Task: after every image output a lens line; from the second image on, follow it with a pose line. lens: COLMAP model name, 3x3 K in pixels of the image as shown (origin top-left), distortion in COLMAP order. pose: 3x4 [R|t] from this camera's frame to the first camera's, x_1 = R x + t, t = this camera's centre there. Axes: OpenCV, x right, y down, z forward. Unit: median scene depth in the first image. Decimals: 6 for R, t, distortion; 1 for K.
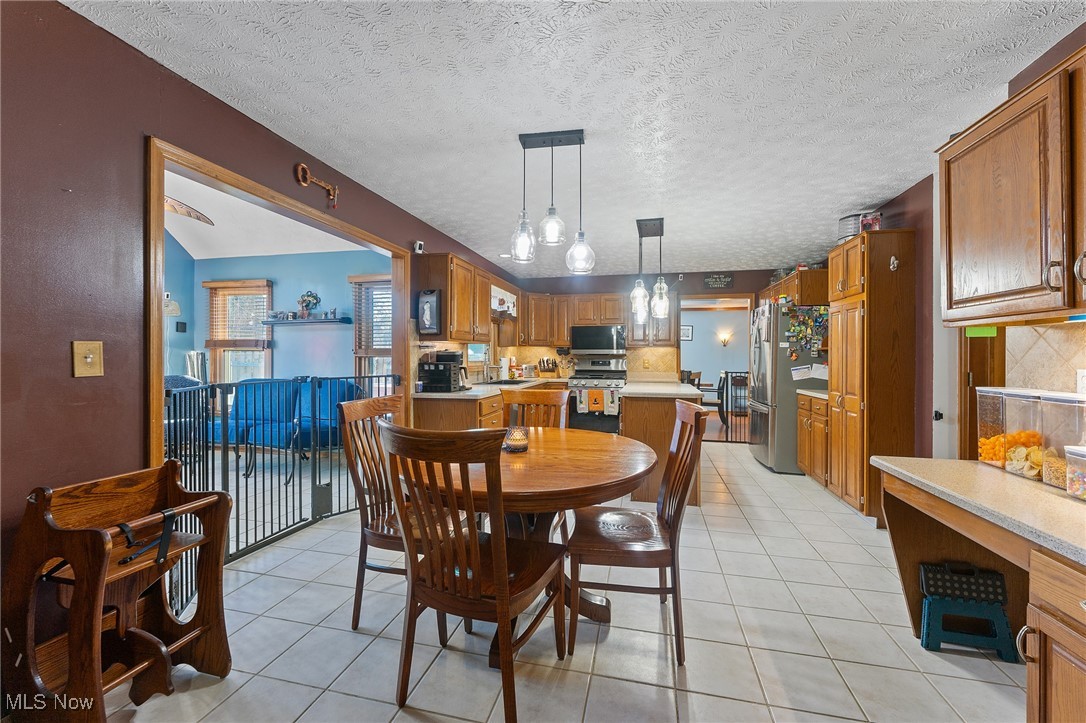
lens RADIAL K [[431.7, 0, 548.7], [0, 431.7, 356.1], [0, 0, 1]] dist [0.002965, -0.000107]
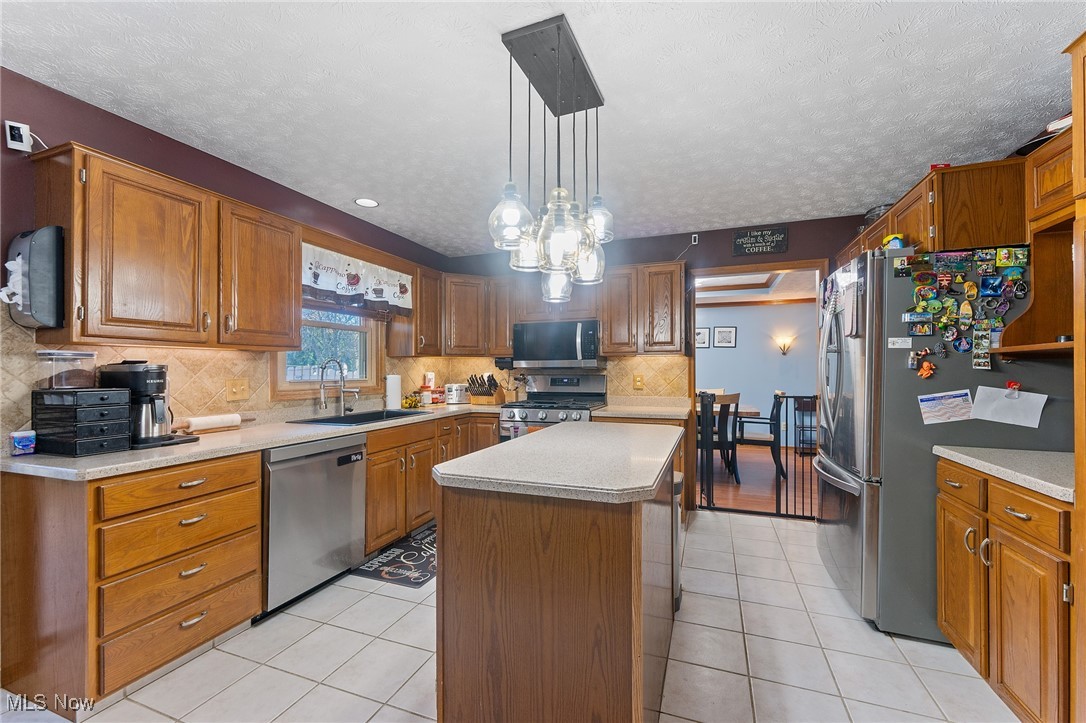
lens RADIAL K [[431.7, 0, 539.5], [0, 431.7, 372.2], [0, 0, 1]] dist [0.002965, -0.000107]
pose [[0.988478, -0.007083, -0.151199, 0.197301], [0.007994, 0.999953, 0.005420, -0.001527], [0.151153, -0.006566, 0.988489, 0.402764]]
